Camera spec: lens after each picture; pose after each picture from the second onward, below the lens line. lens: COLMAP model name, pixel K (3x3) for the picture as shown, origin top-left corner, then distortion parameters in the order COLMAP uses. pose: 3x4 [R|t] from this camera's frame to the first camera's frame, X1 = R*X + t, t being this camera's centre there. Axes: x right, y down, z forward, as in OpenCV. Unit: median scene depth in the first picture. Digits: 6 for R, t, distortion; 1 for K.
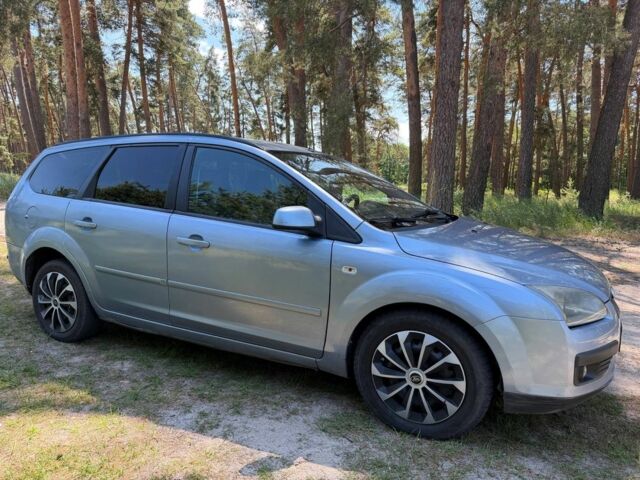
lens RADIAL K [[458.4, 0, 320.0], [0, 458.4, 240.0], [0, 0, 1]] dist [0.076008, -0.119714]
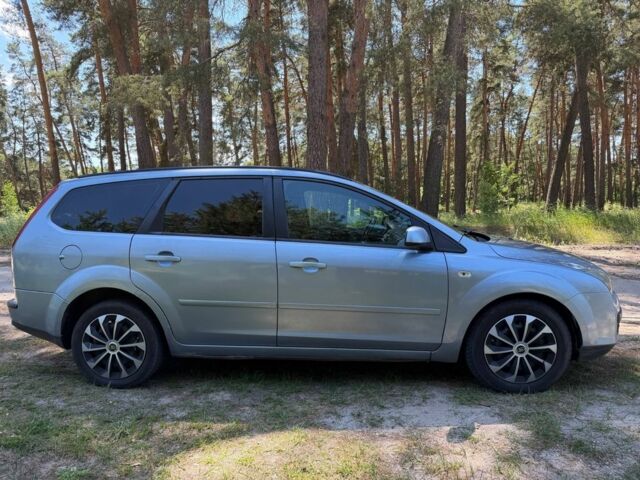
lens RADIAL K [[458.4, 0, 320.0], [0, 458.4, 240.0], [0, 0, 1]] dist [0.076008, -0.119714]
pose [[0.918681, -0.063871, 0.389803, -0.765262], [0.082229, 0.996144, -0.030573, -0.021979], [-0.386347, 0.060139, 0.920391, -0.028976]]
